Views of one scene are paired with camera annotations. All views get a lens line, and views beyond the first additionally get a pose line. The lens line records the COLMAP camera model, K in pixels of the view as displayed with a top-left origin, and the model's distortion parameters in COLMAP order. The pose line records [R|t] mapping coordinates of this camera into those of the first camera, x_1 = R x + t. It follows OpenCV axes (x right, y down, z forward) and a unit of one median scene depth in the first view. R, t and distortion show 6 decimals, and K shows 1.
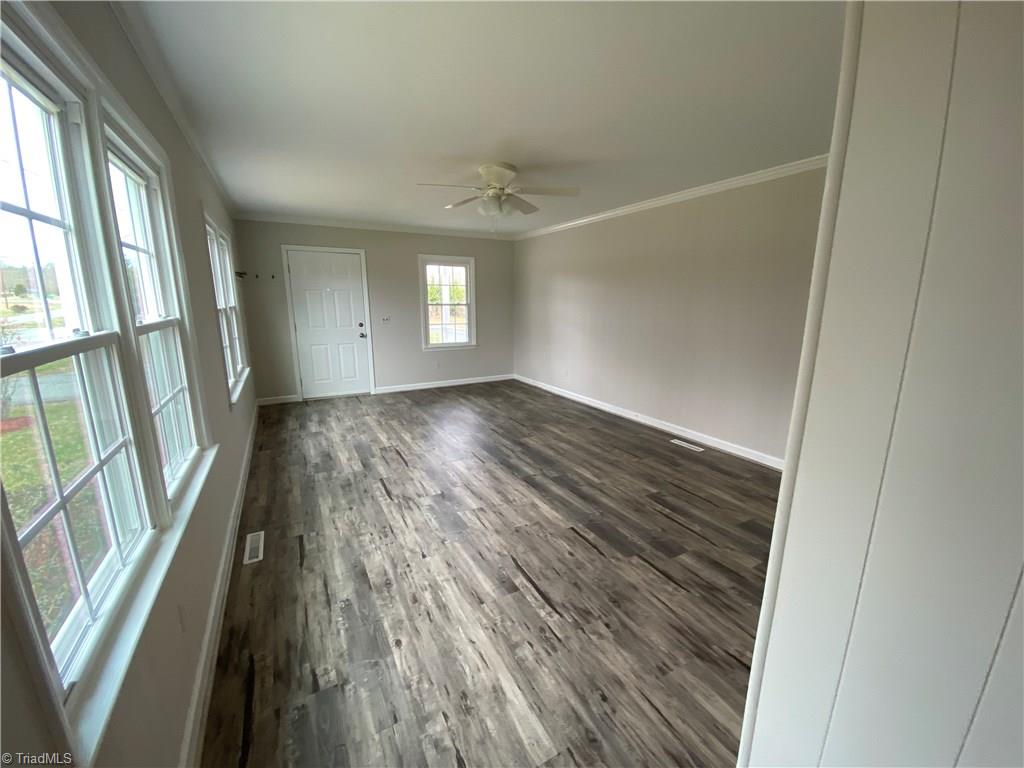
lens RADIAL K [[415.6, 0, 510.9], [0, 415.6, 382.6], [0, 0, 1]] dist [0.013400, -0.005499]
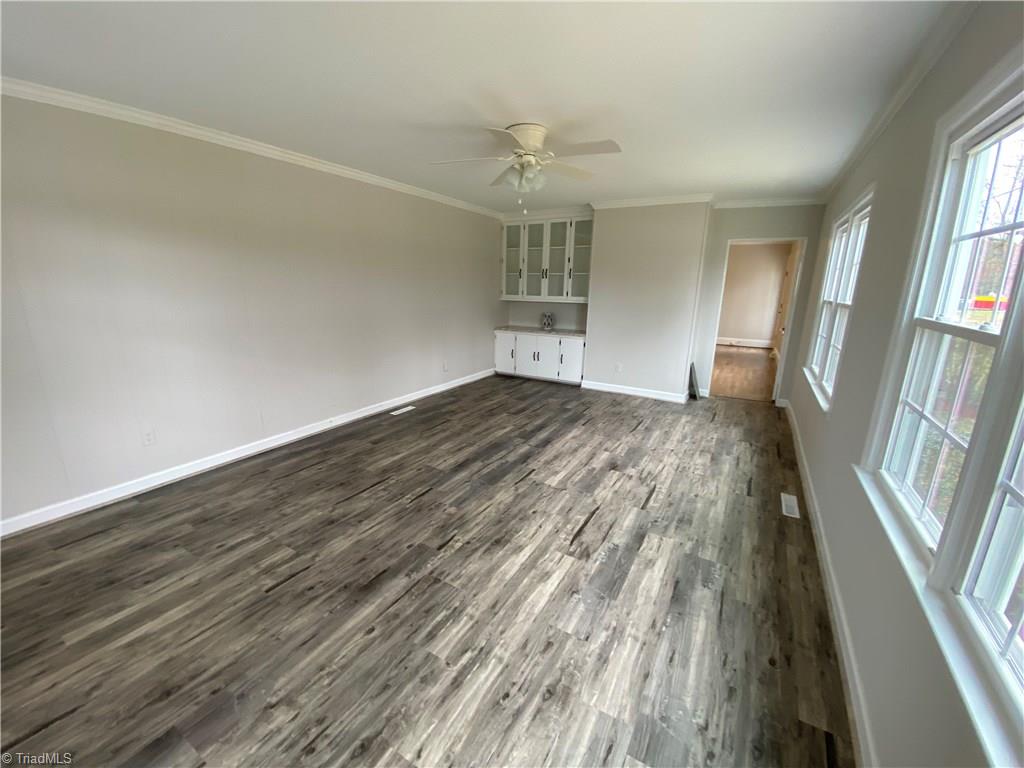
lens RADIAL K [[415.6, 0, 509.6], [0, 415.6, 382.2], [0, 0, 1]] dist [0.013400, -0.005499]
pose [[-0.518250, -0.215429, 0.827652, -0.829910], [0.153586, 0.928577, 0.337870, -0.328325], [-0.841325, 0.302216, -0.448148, 1.565727]]
